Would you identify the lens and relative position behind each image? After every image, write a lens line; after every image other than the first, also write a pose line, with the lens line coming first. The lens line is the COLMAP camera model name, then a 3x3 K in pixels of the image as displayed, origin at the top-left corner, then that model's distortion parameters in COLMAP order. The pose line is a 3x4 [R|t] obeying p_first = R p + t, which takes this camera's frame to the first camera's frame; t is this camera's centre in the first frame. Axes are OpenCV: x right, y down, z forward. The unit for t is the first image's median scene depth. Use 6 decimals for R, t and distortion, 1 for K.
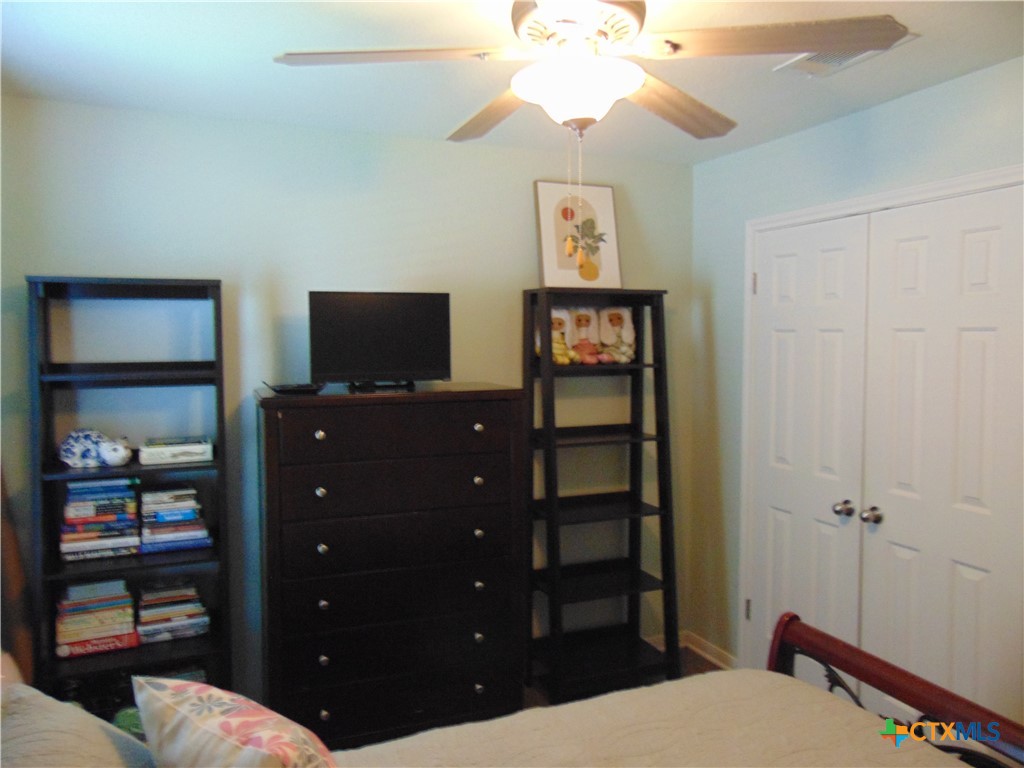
lens RADIAL K [[767.2, 0, 512.0], [0, 767.2, 384.0], [0, 0, 1]] dist [-0.020023, 0.065363]
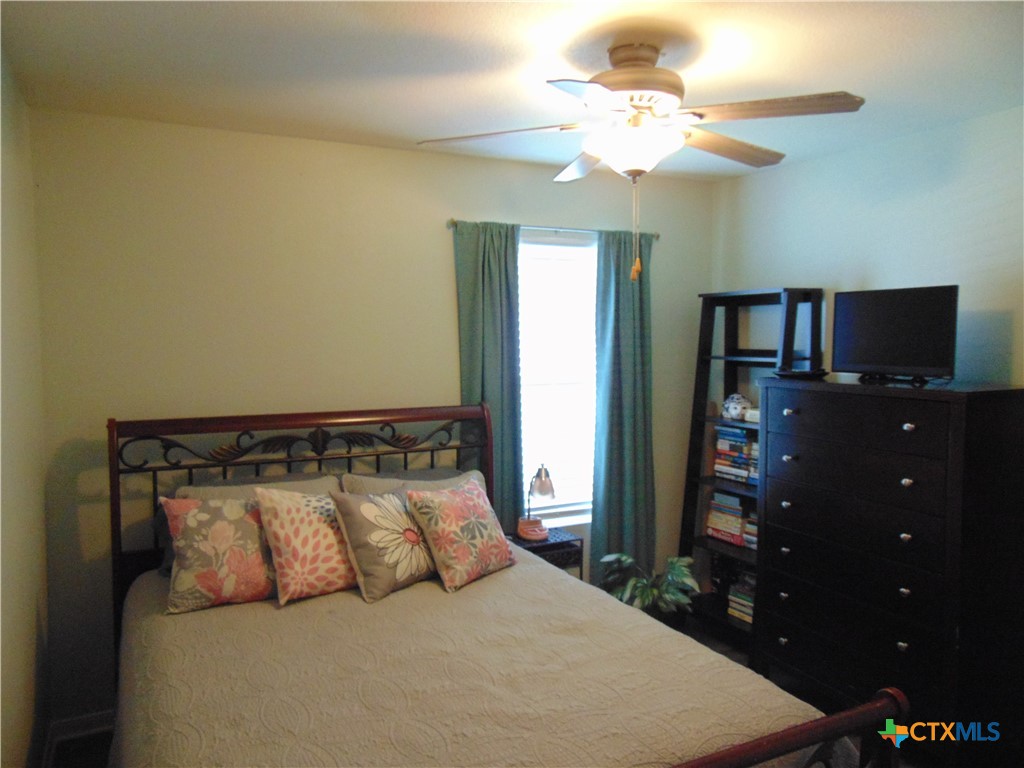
lens RADIAL K [[767.2, 0, 512.0], [0, 767.2, 384.0], [0, 0, 1]] dist [-0.020023, 0.065363]
pose [[0.081823, 0.068301, -0.994304, 0.900620], [-0.063445, 0.995982, 0.063196, -0.026690], [0.994625, 0.057913, 0.085828, 0.434493]]
